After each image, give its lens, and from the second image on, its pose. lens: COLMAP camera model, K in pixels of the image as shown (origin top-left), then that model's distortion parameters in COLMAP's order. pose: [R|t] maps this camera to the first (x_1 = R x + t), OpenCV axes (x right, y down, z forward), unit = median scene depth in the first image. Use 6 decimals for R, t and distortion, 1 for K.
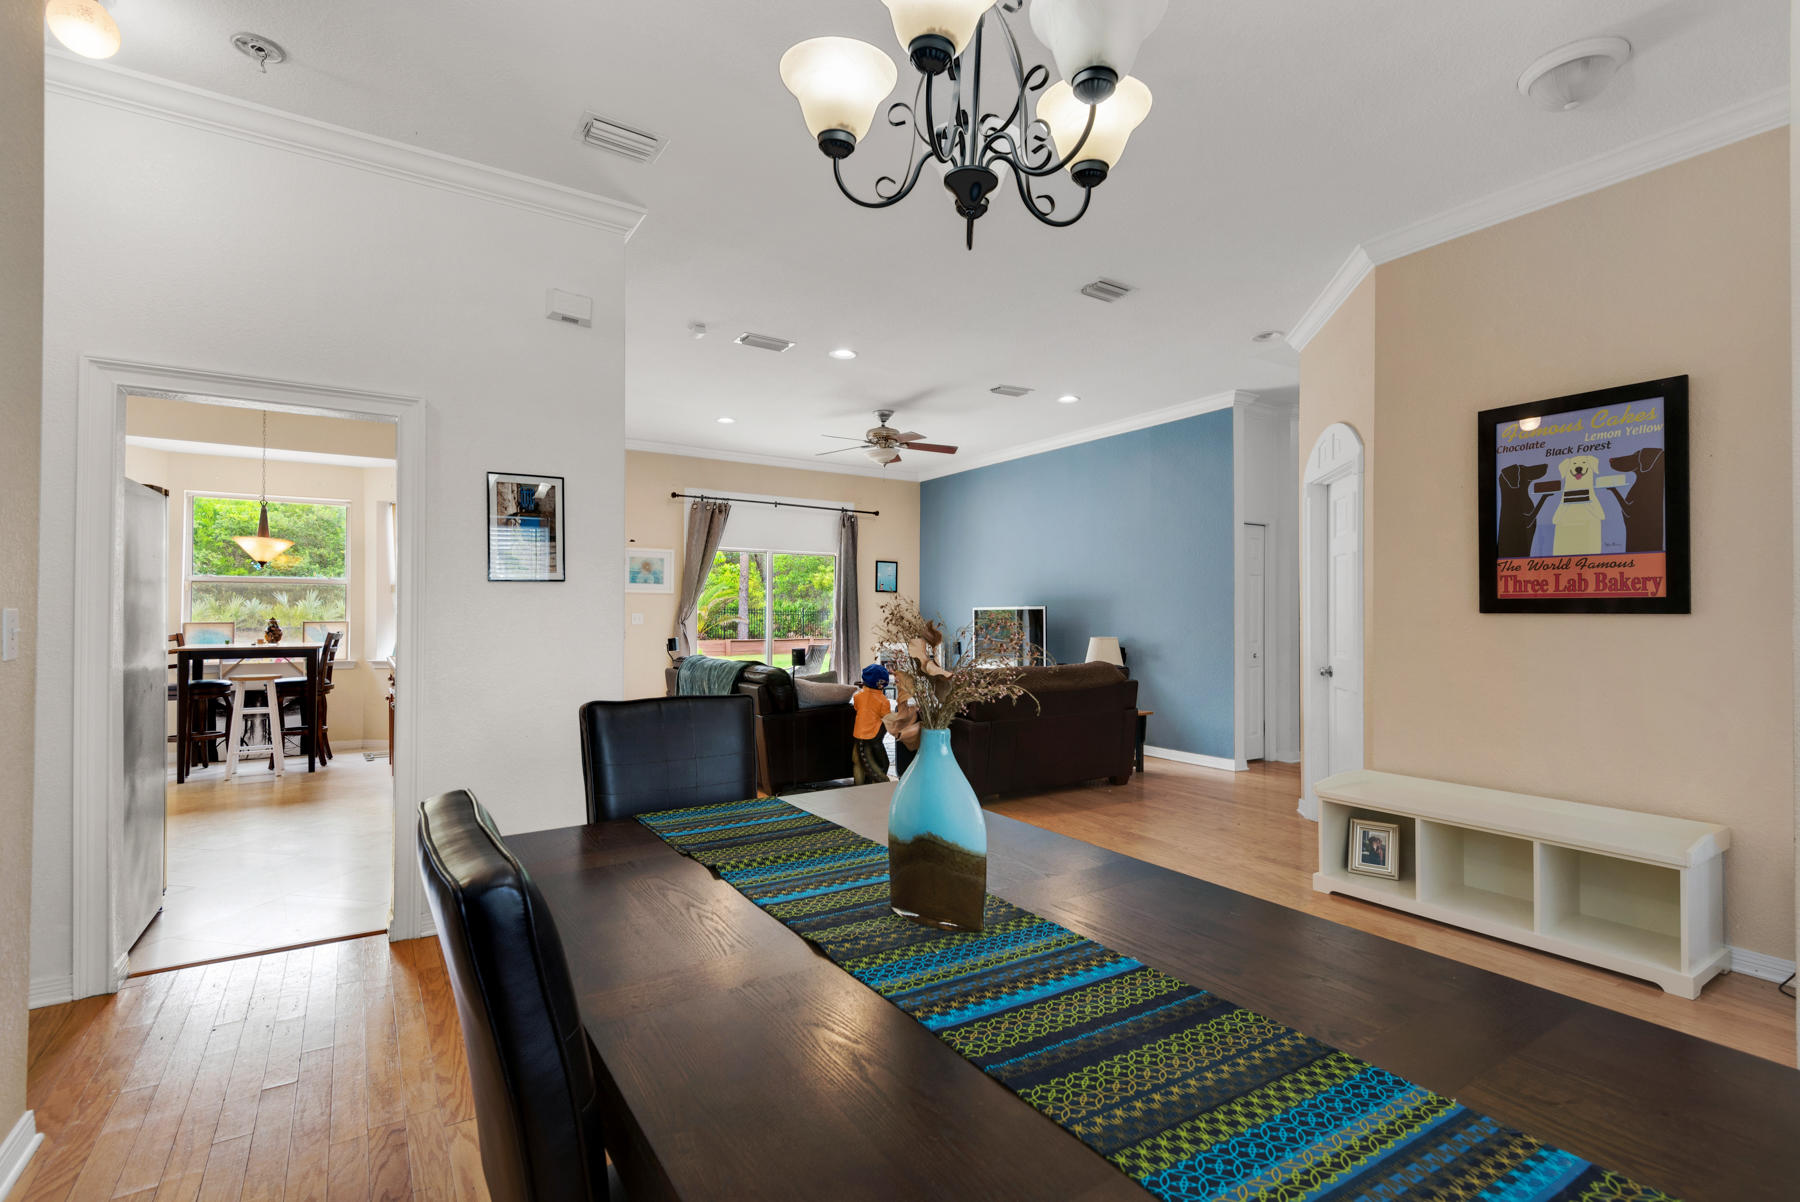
lens RADIAL K [[826.4, 0, 945.5], [0, 826.4, 624.5], [0, 0, 1]] dist [0.032669, -0.014451]
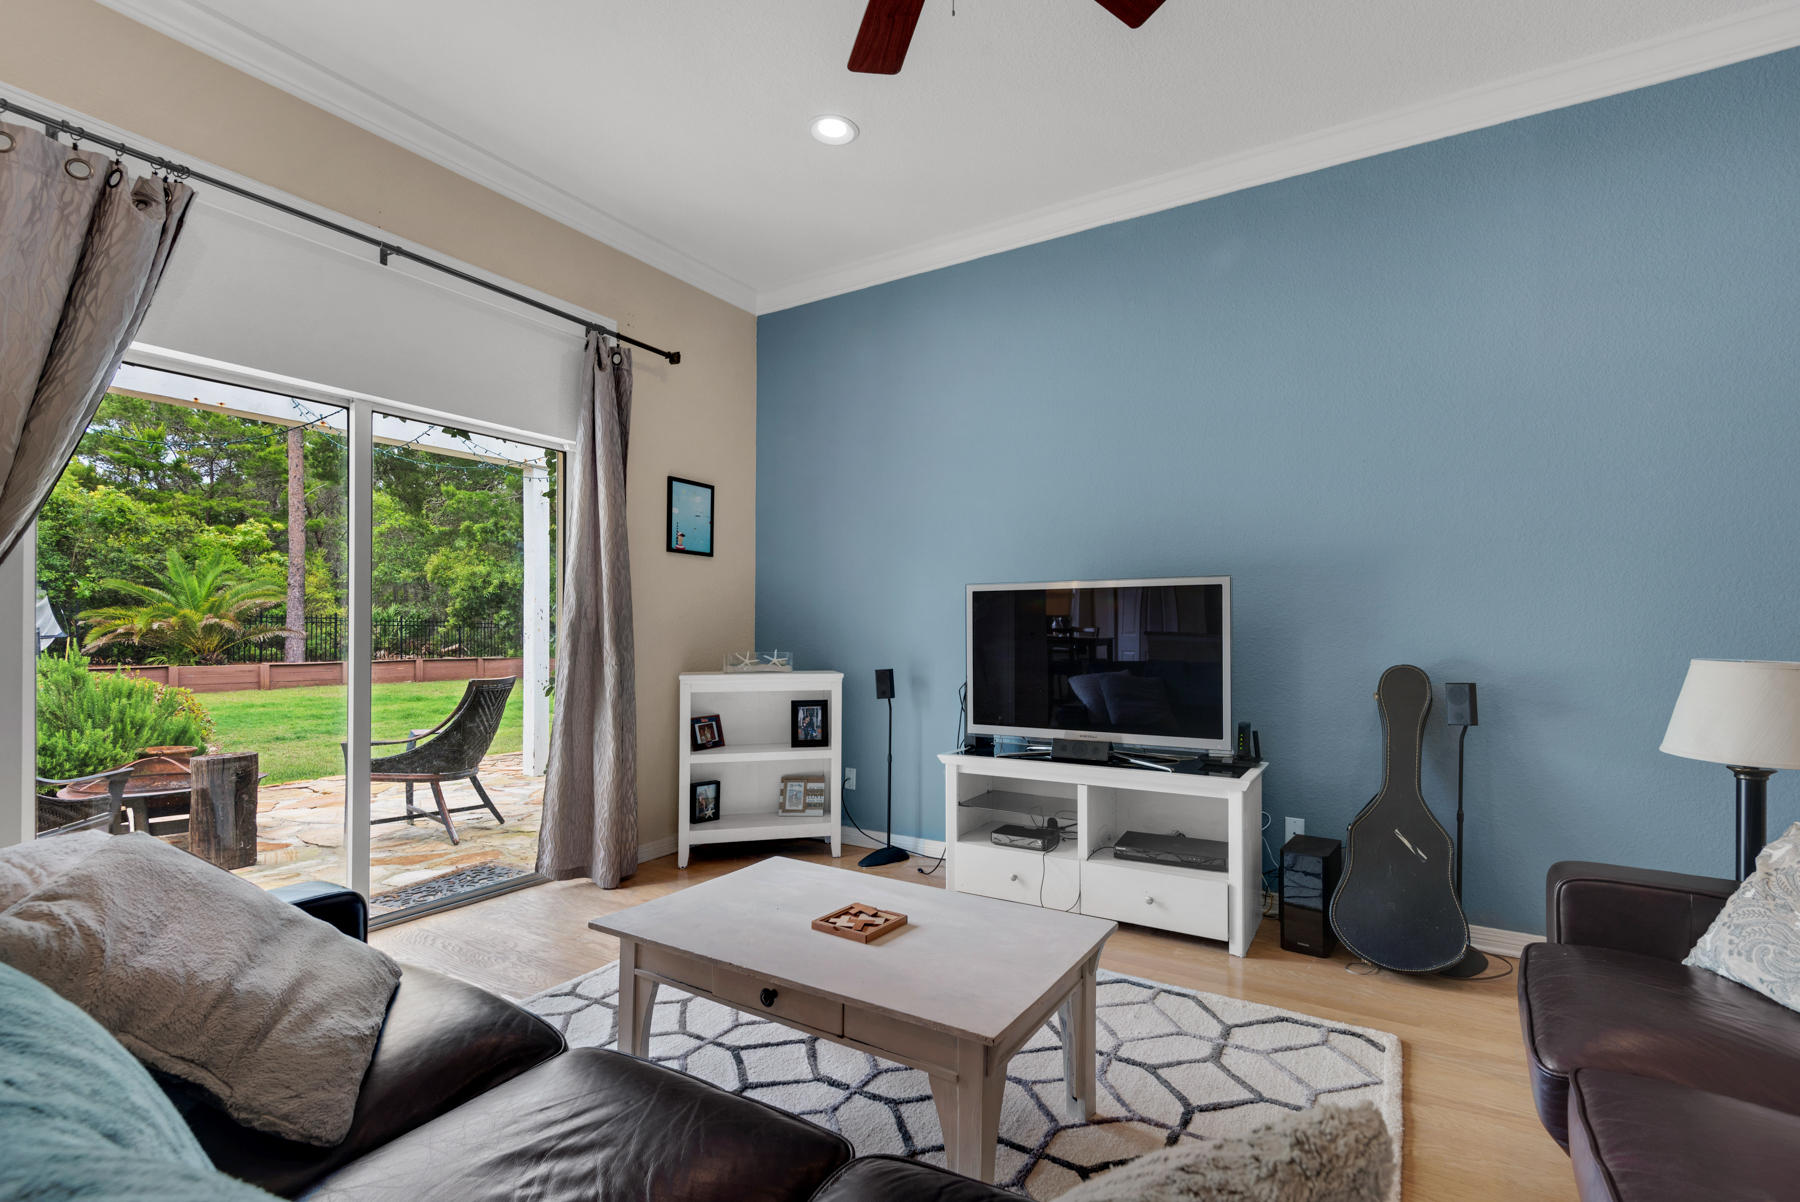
lens RADIAL K [[826.4, 0, 945.5], [0, 826.4, 624.5], [0, 0, 1]] dist [0.032669, -0.014451]
pose [[0.914986, -0.000466, 0.403485, -0.144849], [0.007076, 0.999864, -0.014894, 0.005855], [-0.403423, 0.016483, 0.914865, 0.650507]]
